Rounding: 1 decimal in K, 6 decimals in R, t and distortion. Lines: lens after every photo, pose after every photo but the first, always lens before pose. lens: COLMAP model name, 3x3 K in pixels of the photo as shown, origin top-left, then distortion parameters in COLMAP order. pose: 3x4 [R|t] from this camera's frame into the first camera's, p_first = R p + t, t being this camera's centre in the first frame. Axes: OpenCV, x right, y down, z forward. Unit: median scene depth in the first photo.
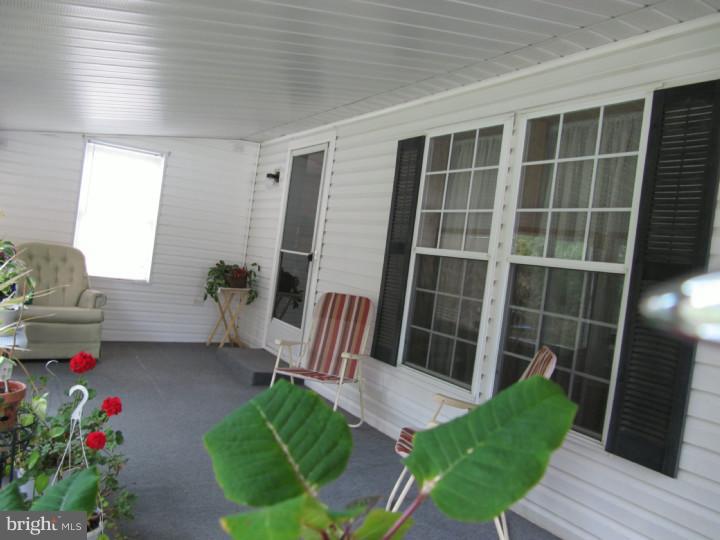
lens RADIAL K [[598.8, 0, 360.0], [0, 598.8, 270.0], [0, 0, 1]] dist [-0.030449, 0.004258]
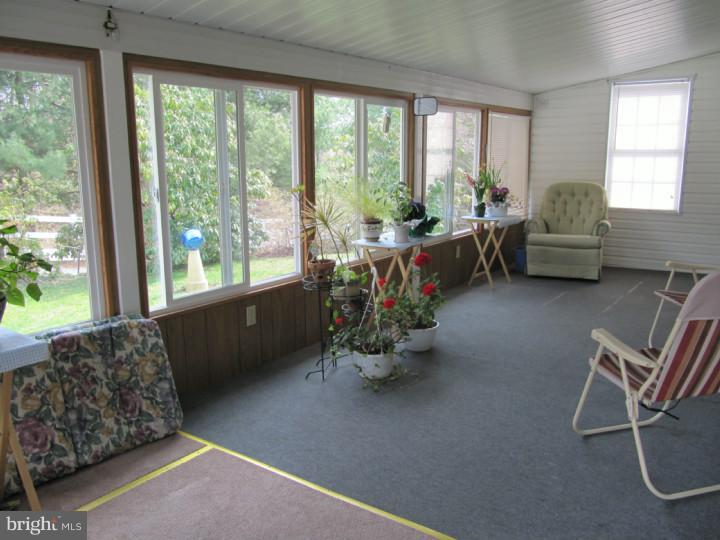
lens RADIAL K [[598.8, 0, 360.0], [0, 598.8, 270.0], [0, 0, 1]] dist [-0.030449, 0.004258]
pose [[0.402178, 0.050706, -0.914156, 0.386094], [0.034677, 0.996905, 0.070552, 0.031742], [0.914904, -0.060075, 0.399175, 0.127332]]
